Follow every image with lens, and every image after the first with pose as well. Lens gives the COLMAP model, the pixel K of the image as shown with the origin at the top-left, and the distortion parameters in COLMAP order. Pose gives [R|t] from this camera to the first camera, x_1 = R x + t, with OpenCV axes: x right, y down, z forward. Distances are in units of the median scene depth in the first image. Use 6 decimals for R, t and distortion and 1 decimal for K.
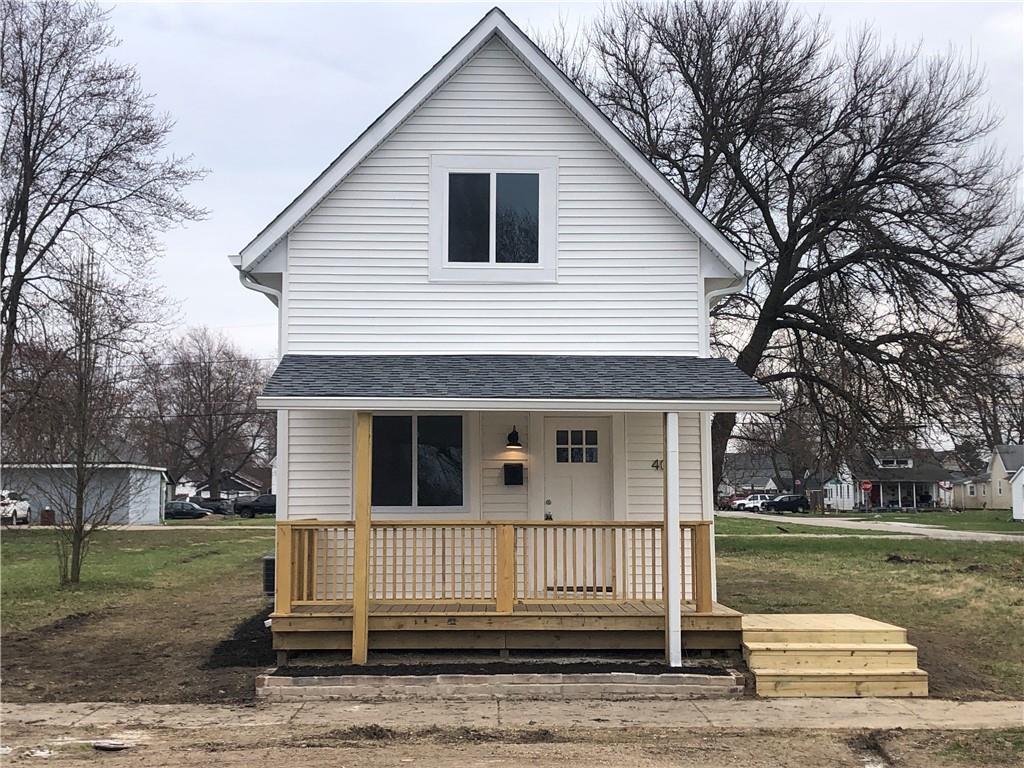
lens RADIAL K [[1446.5, 0, 511.0], [0, 1446.5, 385.0], [0, 0, 1]] dist [0.133990, 0.000000]
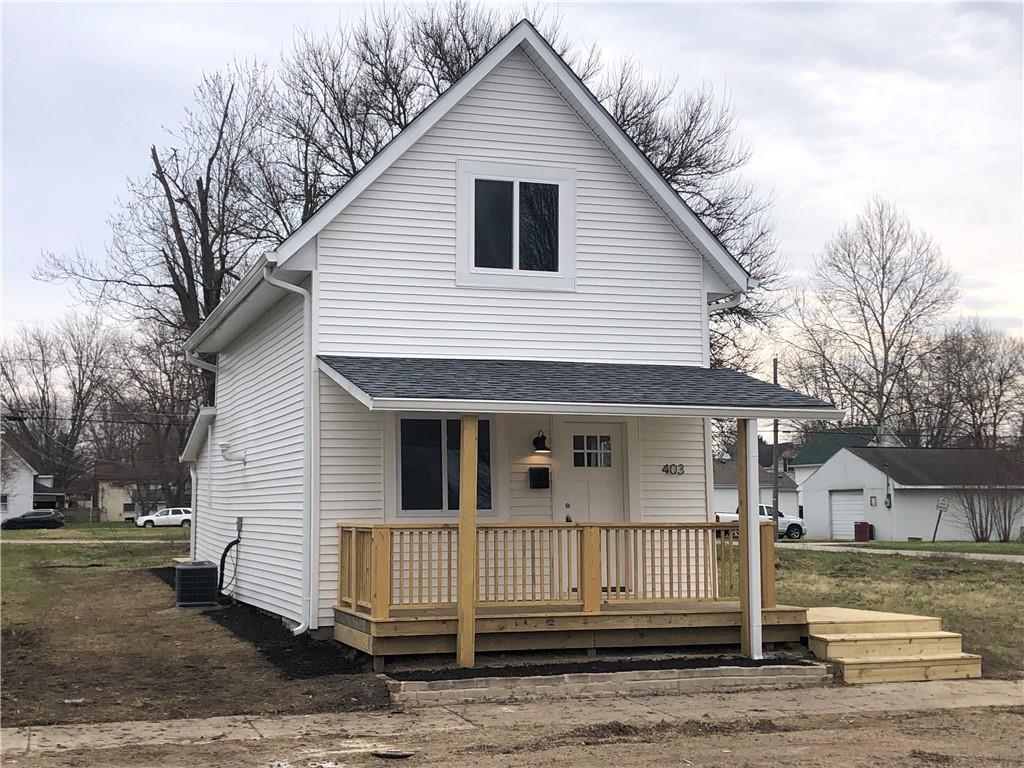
lens RADIAL K [[1446.5, 0, 507.9], [0, 1446.5, 382.6], [0, 0, 1]] dist [0.133990, 0.000000]
pose [[0.956833, 0.018999, 0.290015, -0.339956], [-0.016749, 0.999807, -0.010238, 0.005768], [-0.290154, 0.004939, 0.956967, 0.033435]]
